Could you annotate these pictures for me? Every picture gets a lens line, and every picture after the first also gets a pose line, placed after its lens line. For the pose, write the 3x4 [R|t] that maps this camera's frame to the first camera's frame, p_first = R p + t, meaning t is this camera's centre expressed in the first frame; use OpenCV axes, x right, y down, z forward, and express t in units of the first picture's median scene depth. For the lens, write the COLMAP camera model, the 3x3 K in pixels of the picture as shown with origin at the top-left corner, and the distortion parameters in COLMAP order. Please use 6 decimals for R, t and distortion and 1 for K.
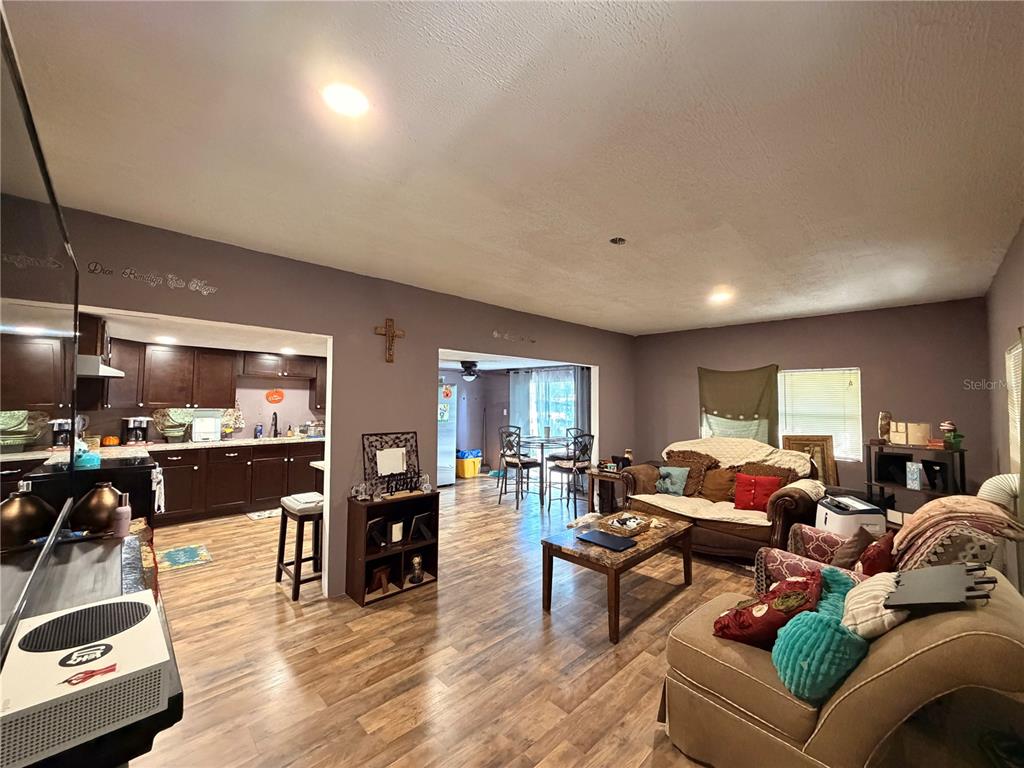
lens RADIAL K [[408.6, 0, 510.9], [0, 408.6, 382.0], [0, 0, 1]] dist [-0.000083, 0.000142]
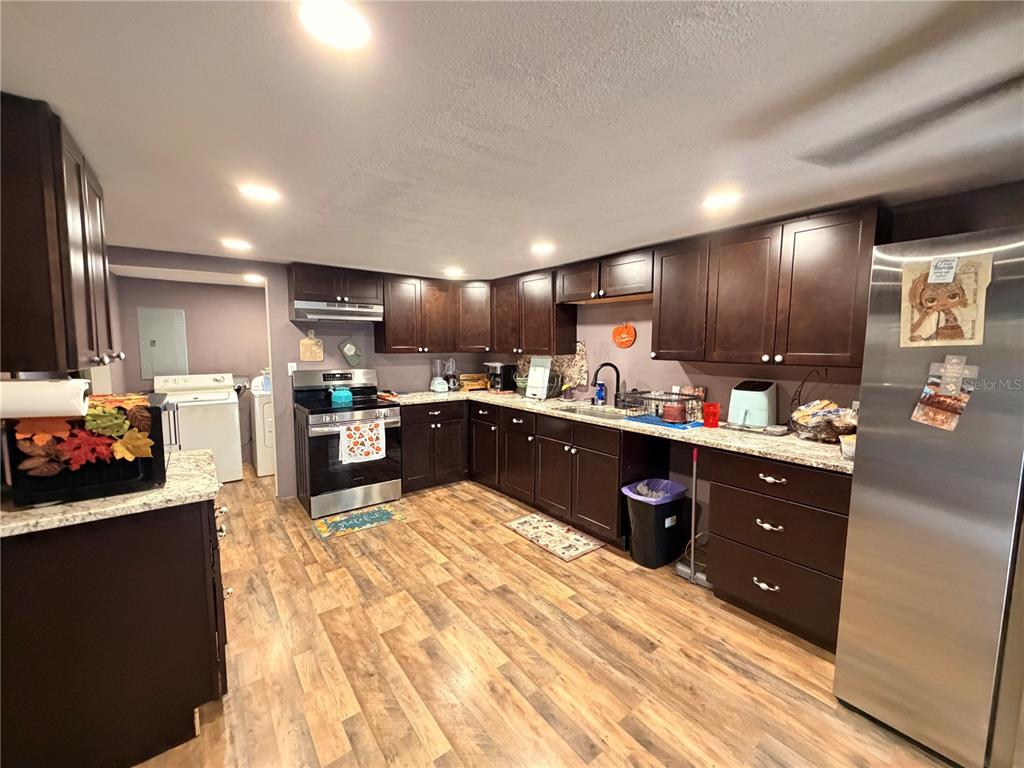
lens RADIAL K [[408.6, 0, 510.1], [0, 408.6, 384.3], [0, 0, 1]] dist [-0.000083, 0.000142]
pose [[-0.102600, 0.079868, -0.991511, 0.003864], [0.036505, 0.996402, 0.076485, 0.080350], [0.994053, -0.028348, -0.105146, 1.369828]]
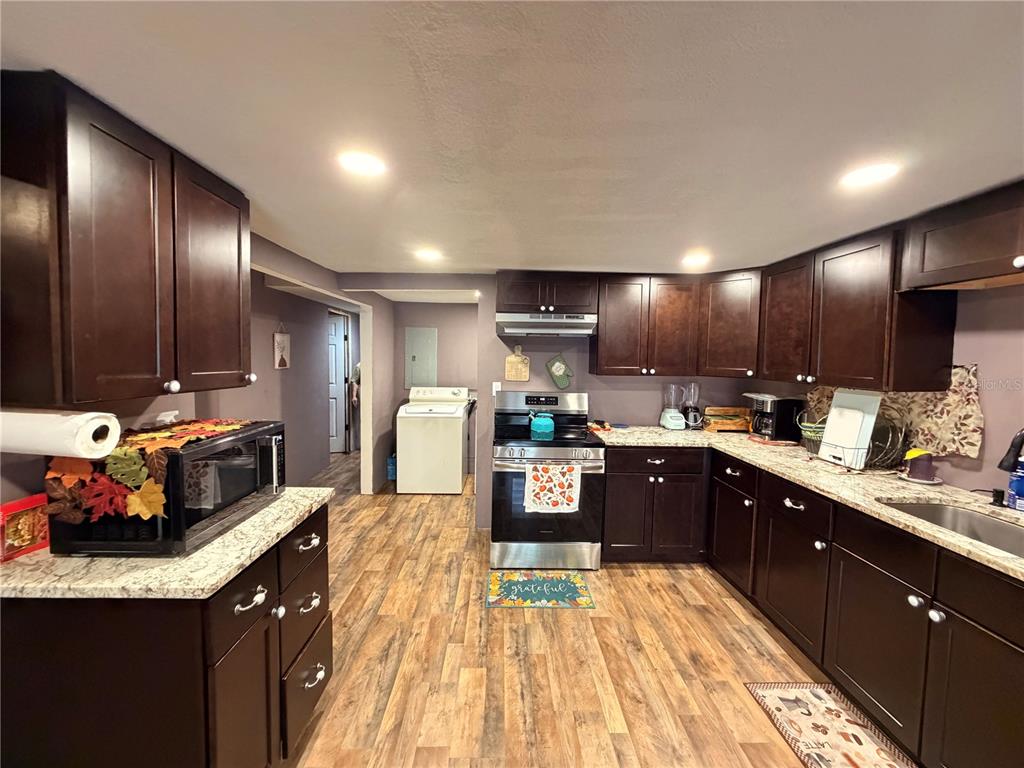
lens RADIAL K [[408.6, 0, 507.8], [0, 408.6, 384.3], [0, 0, 1]] dist [-0.000083, 0.000142]
pose [[-0.678069, 0.026336, -0.734527, -0.270464], [0.006077, 0.999525, 0.030227, 0.063630], [0.734974, 0.016032, -0.677906, 1.369894]]
